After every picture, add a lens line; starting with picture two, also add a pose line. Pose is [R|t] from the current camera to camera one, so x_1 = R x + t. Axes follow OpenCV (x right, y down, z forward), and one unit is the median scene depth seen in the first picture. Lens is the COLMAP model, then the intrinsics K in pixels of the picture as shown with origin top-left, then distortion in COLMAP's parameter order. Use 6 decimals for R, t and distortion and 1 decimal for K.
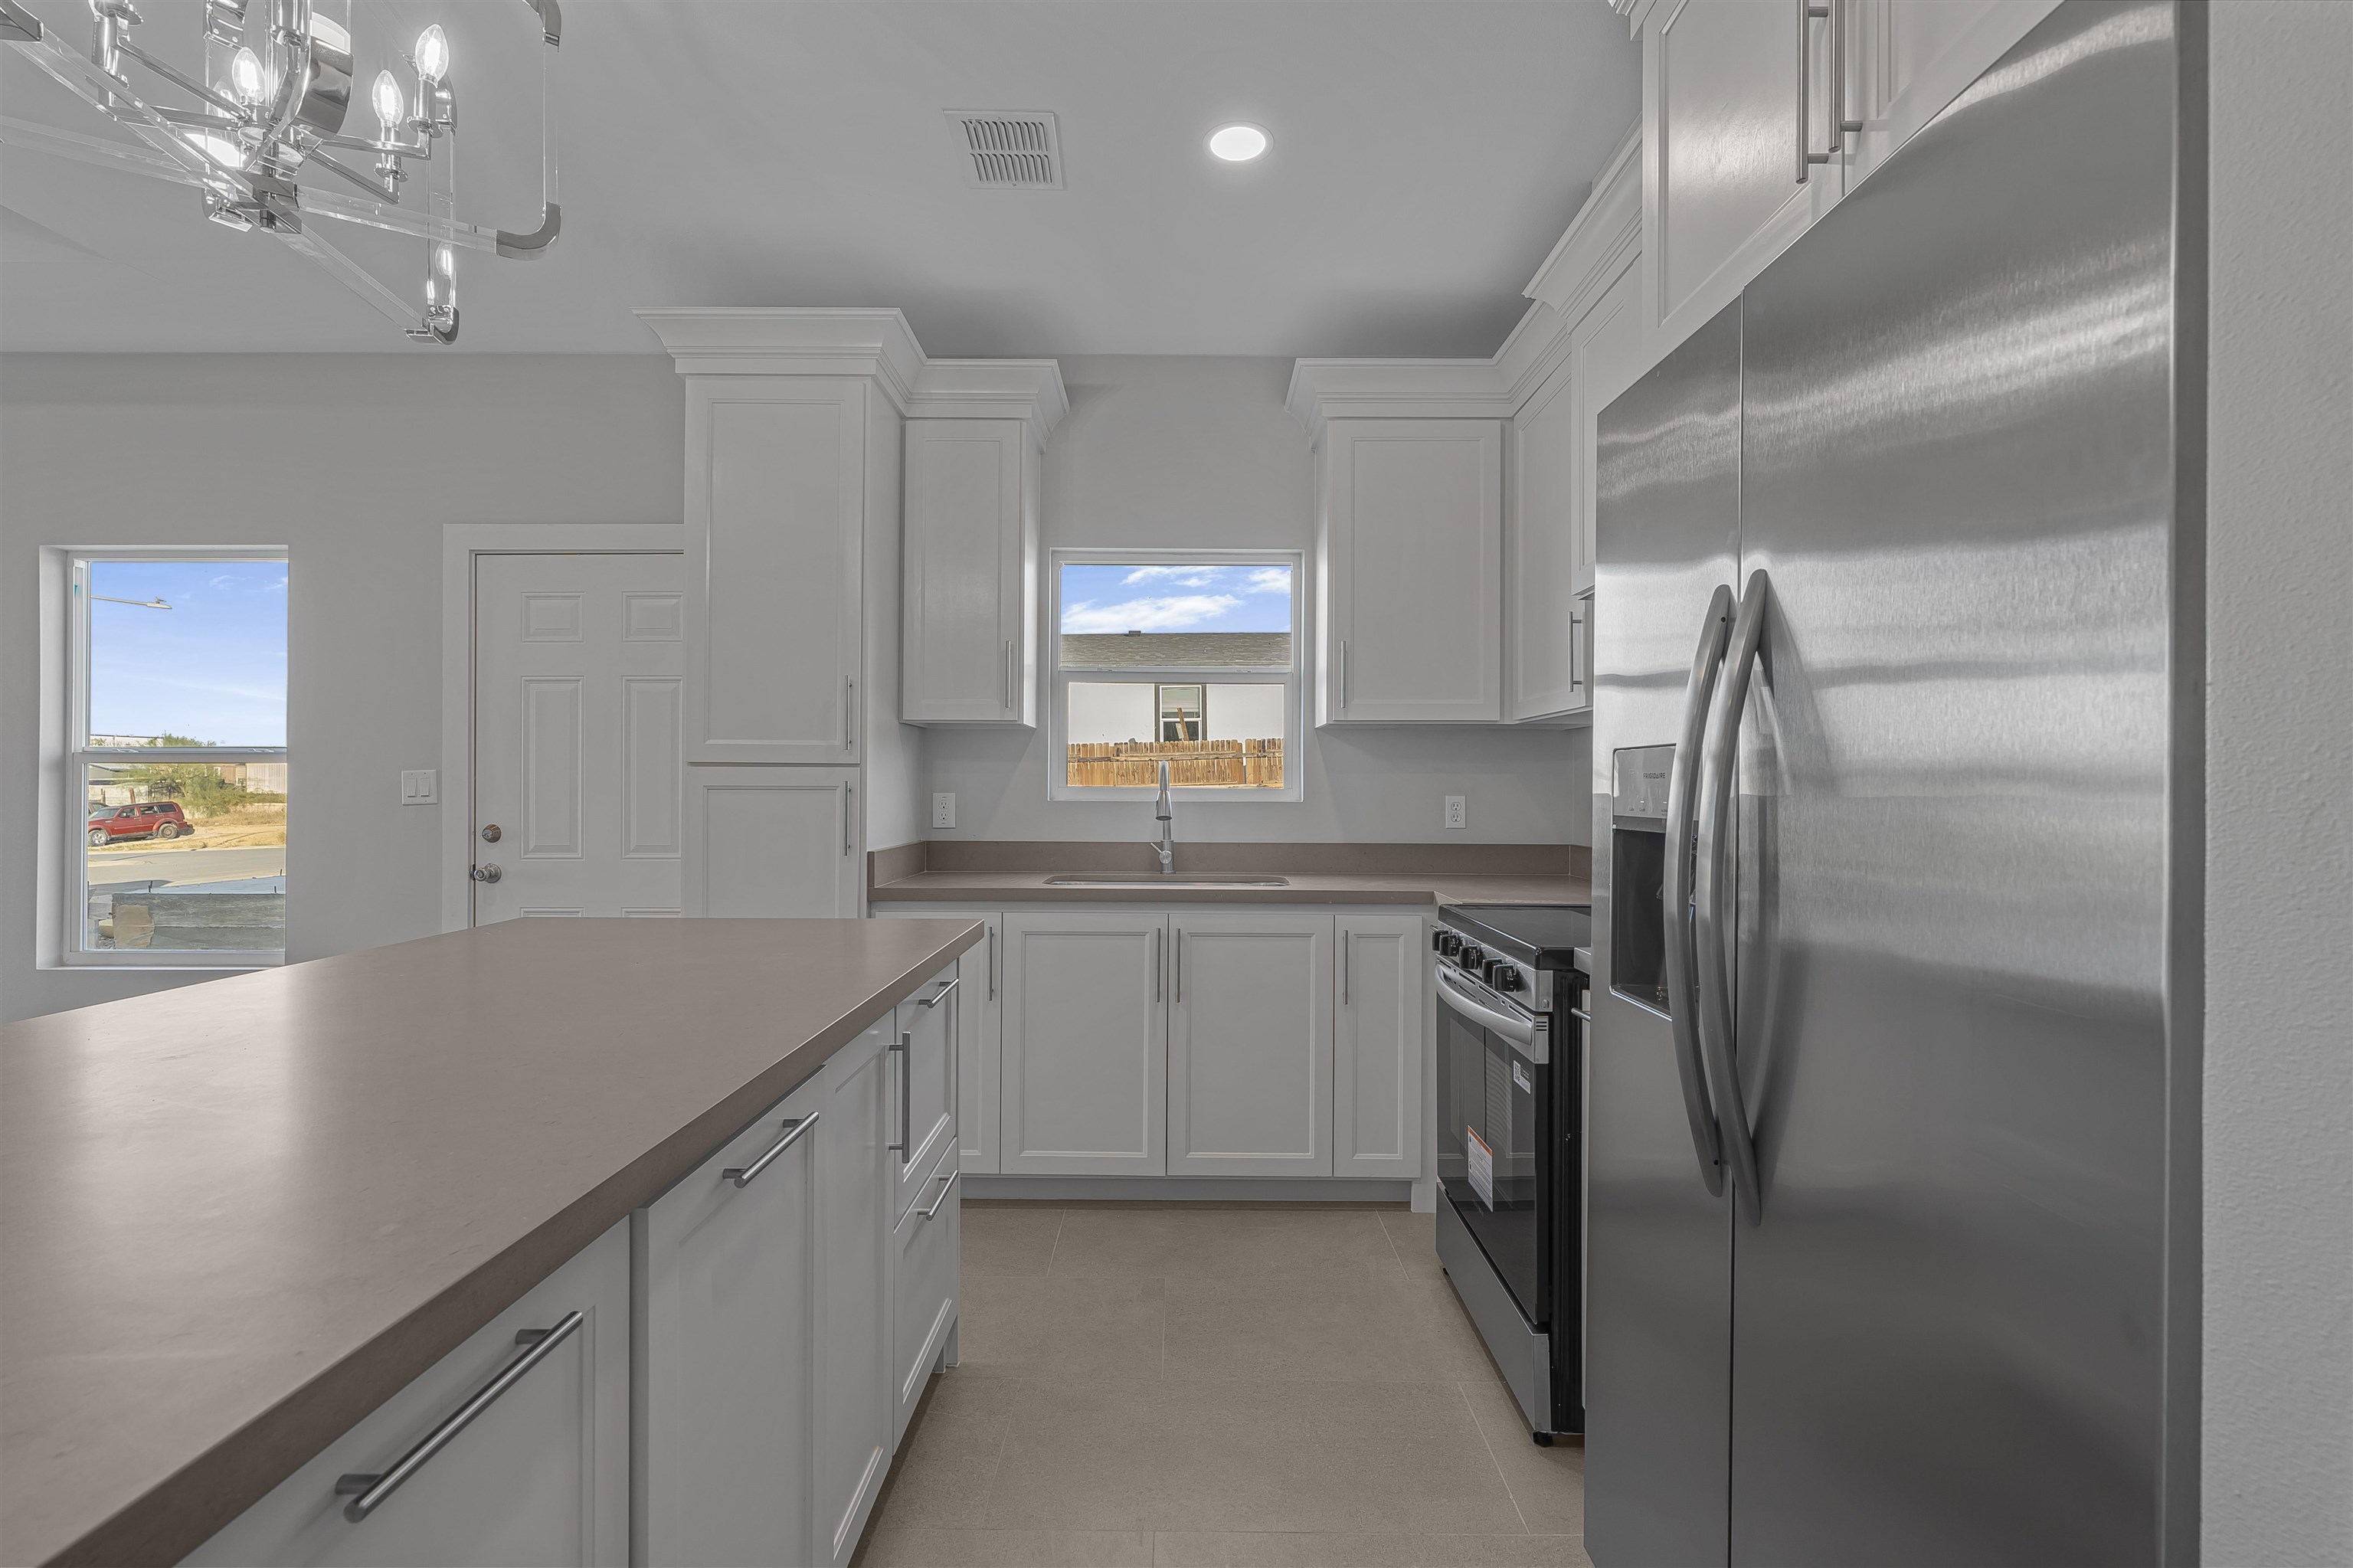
lens RADIAL K [[1055.9, 0, 1176.6], [0, 1055.9, 775.1], [0, 0, 1]] dist [-0.006001, 0.001824]
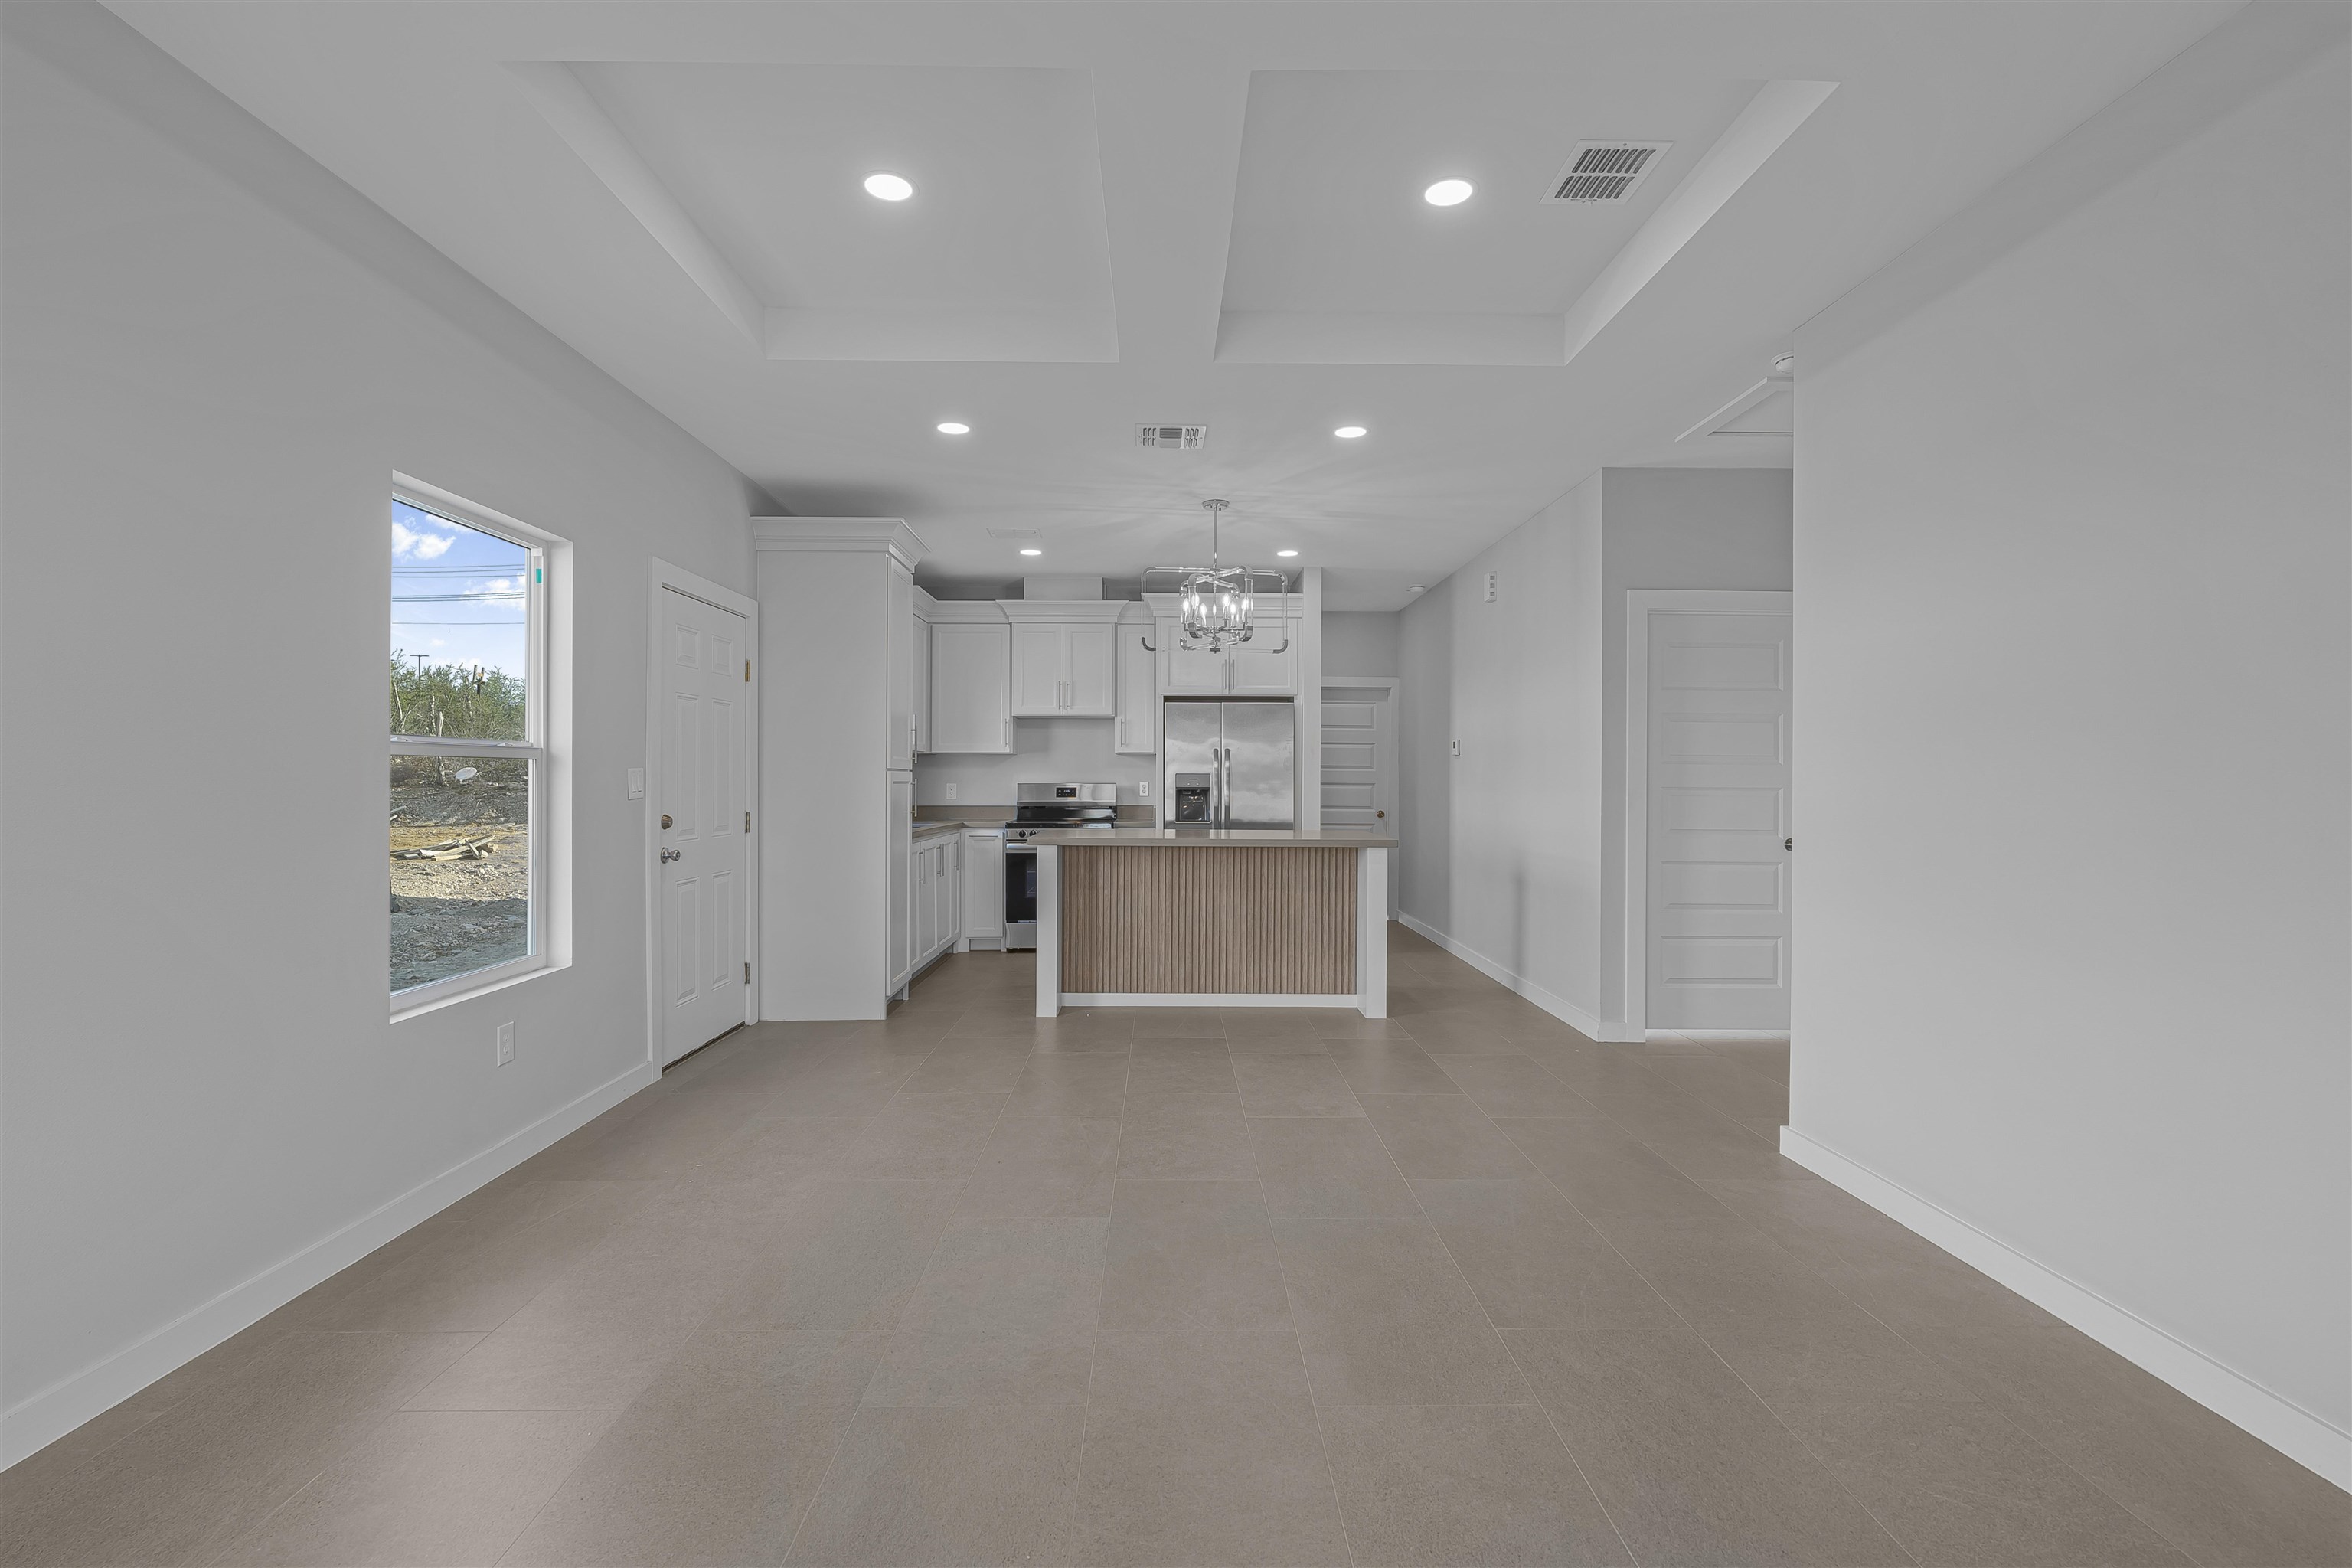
lens RADIAL K [[1067.0, 0, 1177.6], [0, 1067.0, 777.3], [0, 0, 1]] dist [-0.006651, 0.001270]
pose [[-0.019478, -0.000321, 0.999810, -1.955439], [-0.011078, 0.999939, 0.000105, -0.002301], [-0.999749, -0.011074, -0.019480, 0.463236]]
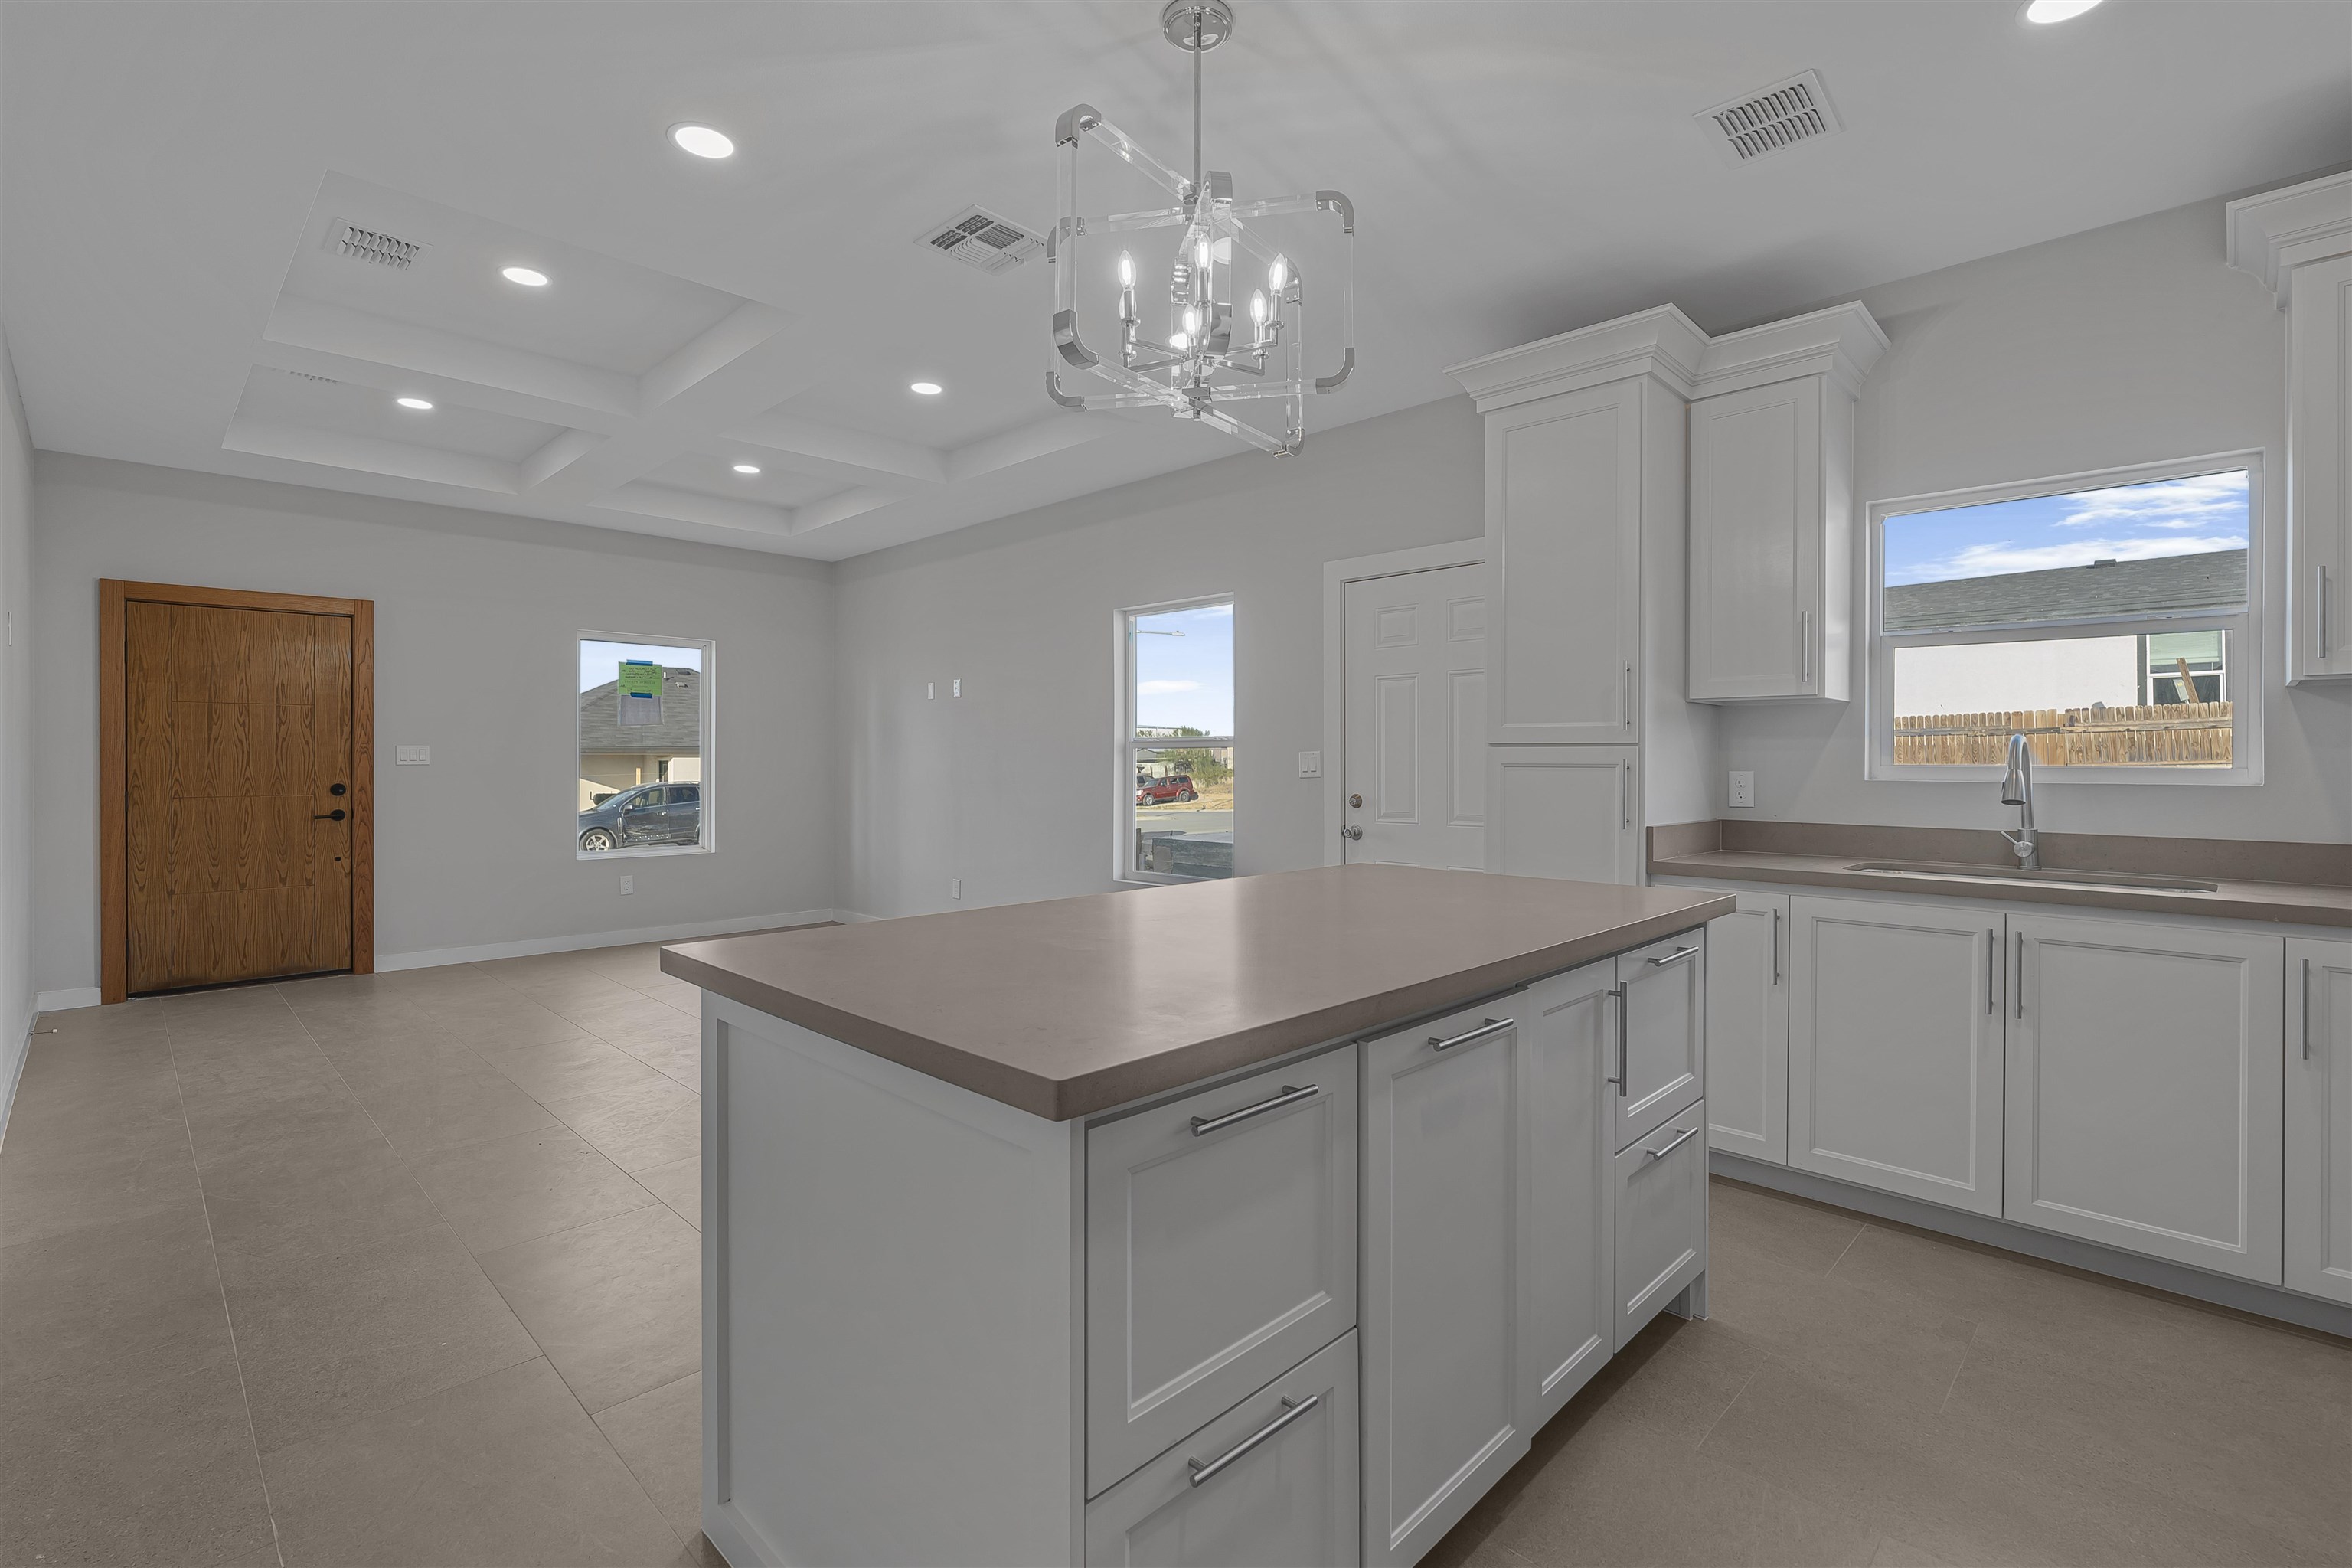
lens RADIAL K [[1062.3, 0, 1178.7], [0, 1062.3, 761.8], [0, 0, 1]] dist [-0.004677, 0.001487]
pose [[0.717543, -0.000308, -0.696514, 0.094593], [0.005896, 0.999967, 0.005632, -0.000628], [0.696490, -0.008148, 0.717521, -0.072767]]
